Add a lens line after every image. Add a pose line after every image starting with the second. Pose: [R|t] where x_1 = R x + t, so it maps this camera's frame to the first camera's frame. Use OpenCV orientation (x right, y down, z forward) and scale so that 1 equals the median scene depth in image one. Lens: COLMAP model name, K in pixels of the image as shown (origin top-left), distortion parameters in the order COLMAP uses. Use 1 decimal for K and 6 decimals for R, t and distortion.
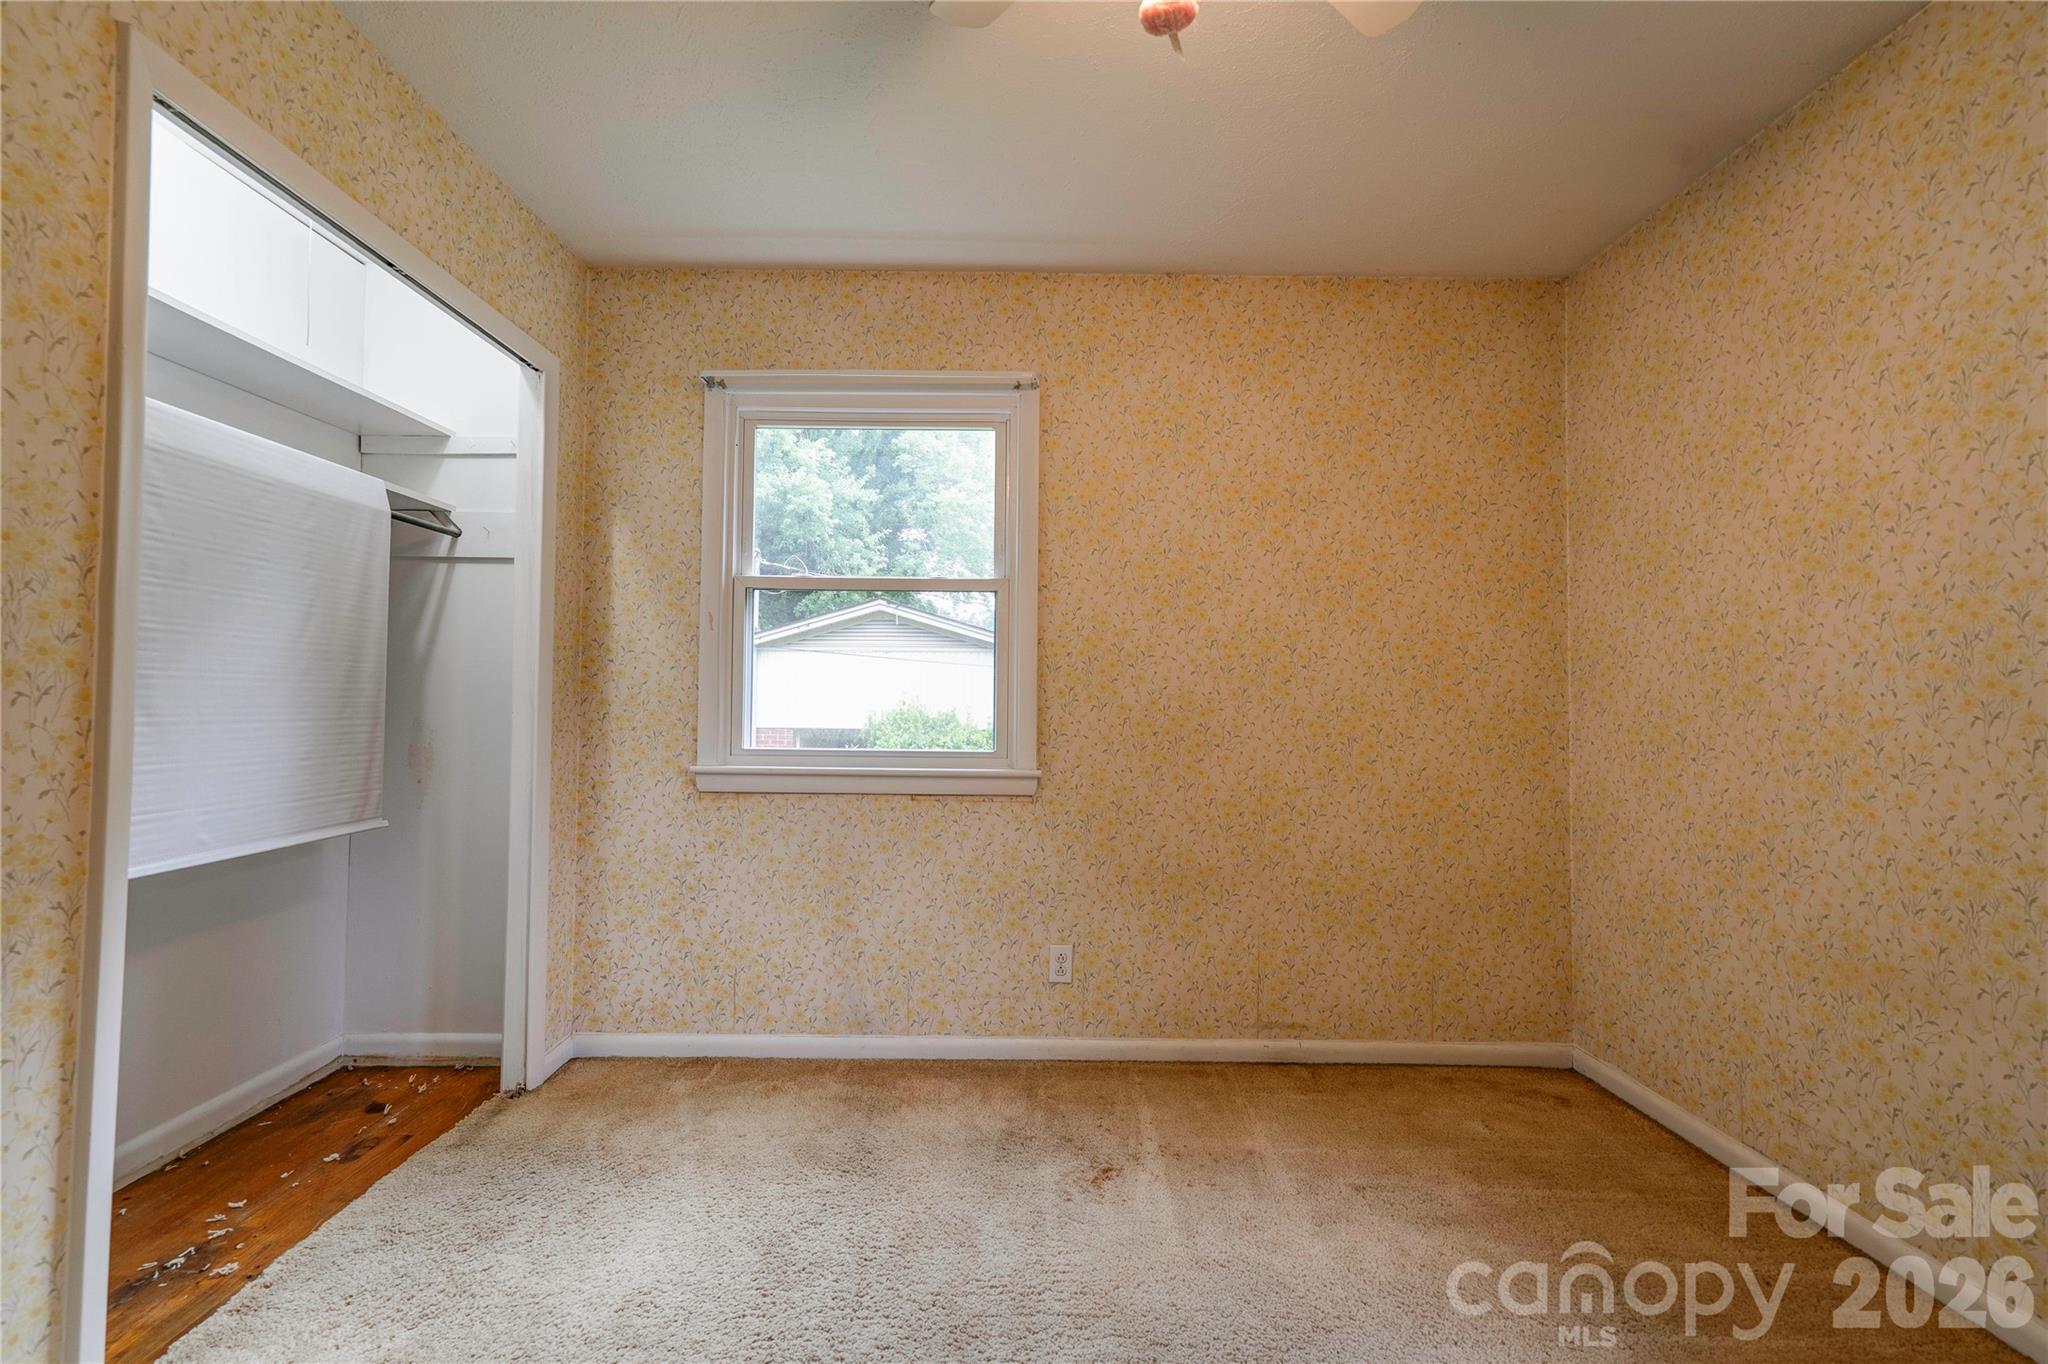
lens RADIAL K [[939.7, 0, 1014.5], [0, 939.7, 676.7], [0, 0, 1]] dist [-0.007721, 0.012663]
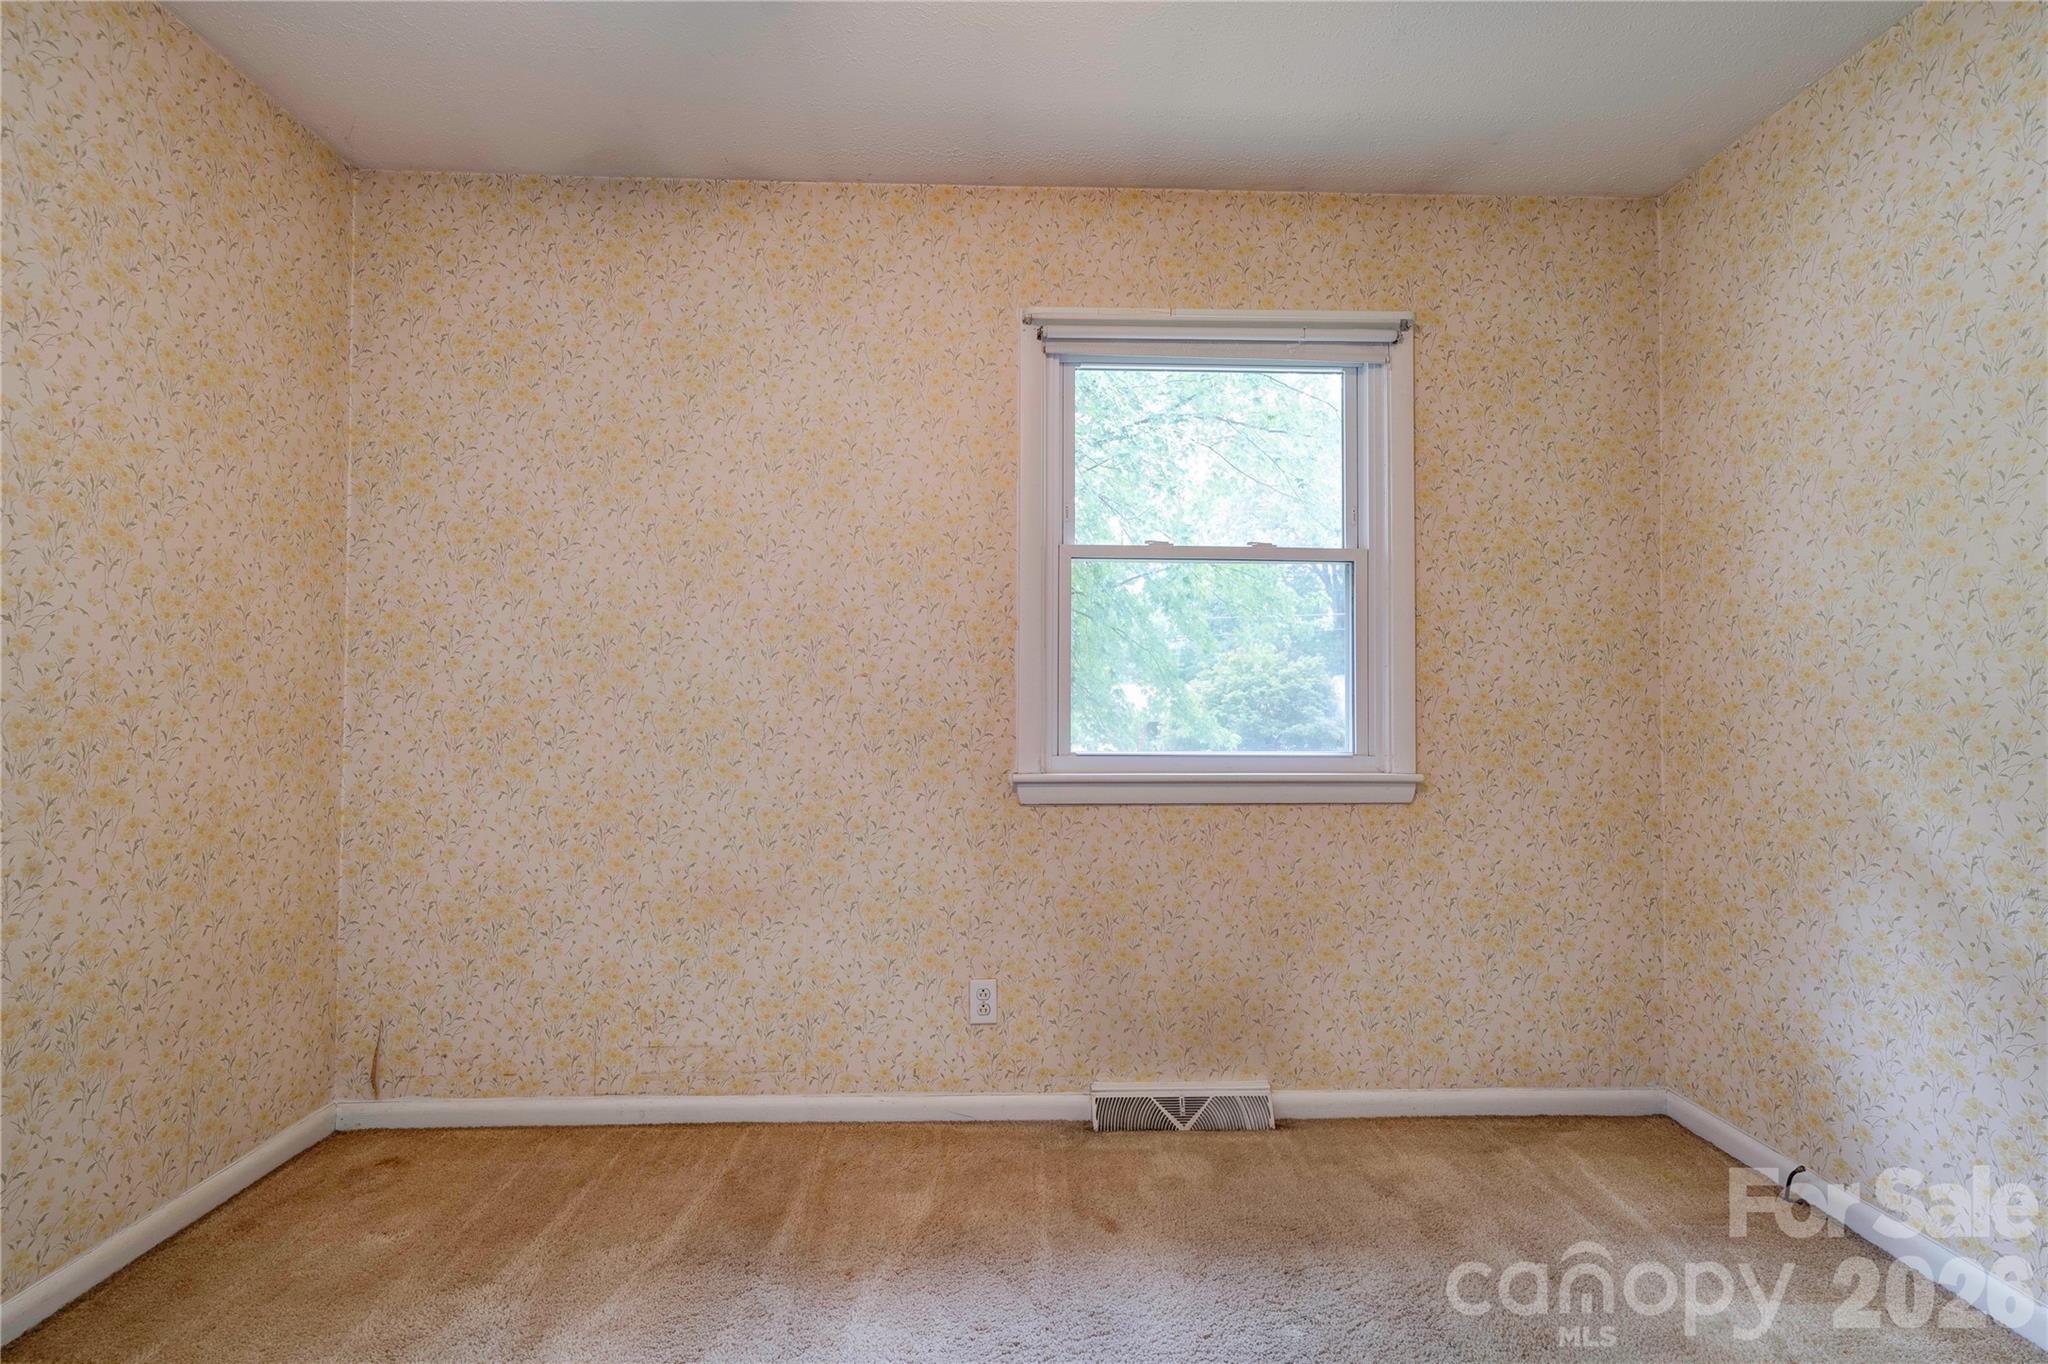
lens RADIAL K [[939.7, 0, 1009.4], [0, 939.7, 676.1], [0, 0, 1]] dist [-0.007721, 0.012663]
pose [[-0.025741, 0.011309, 0.999605, -0.250519], [-0.034414, 0.999333, -0.012192, 0.009481], [-0.999076, -0.034714, -0.025334, 0.446200]]
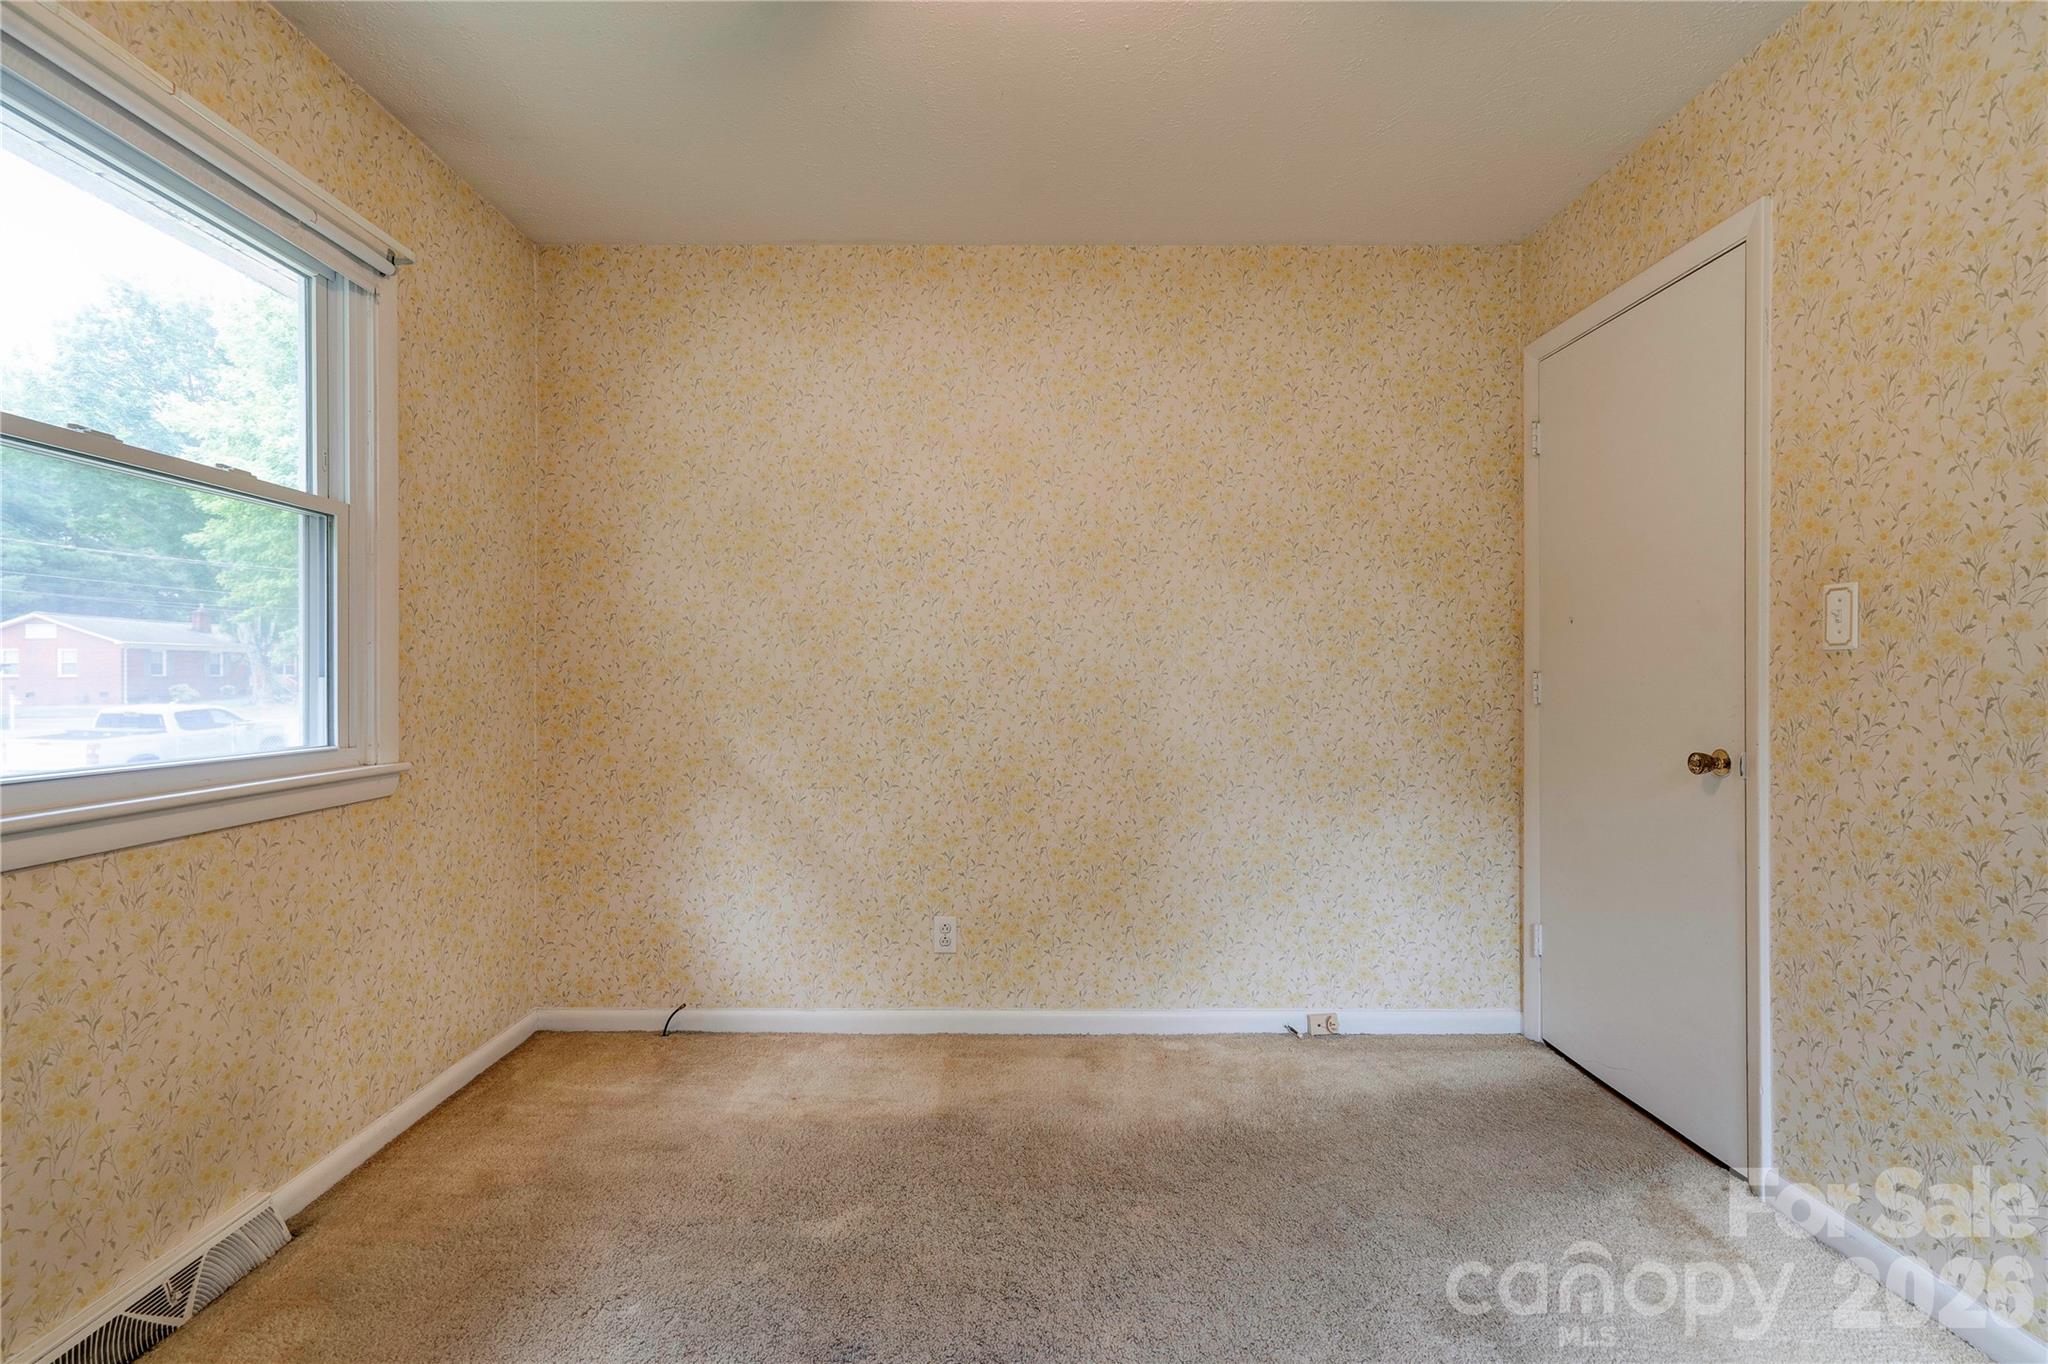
lens RADIAL K [[939.7, 0, 1005.1], [0, 939.7, 677.5], [0, 0, 1]] dist [-0.007721, 0.012663]
pose [[-0.999919, -0.006461, 0.010941, 0.089630], [-0.006778, 0.999551, -0.029202, 0.024225], [-0.010747, -0.029274, -0.999514, 0.831860]]
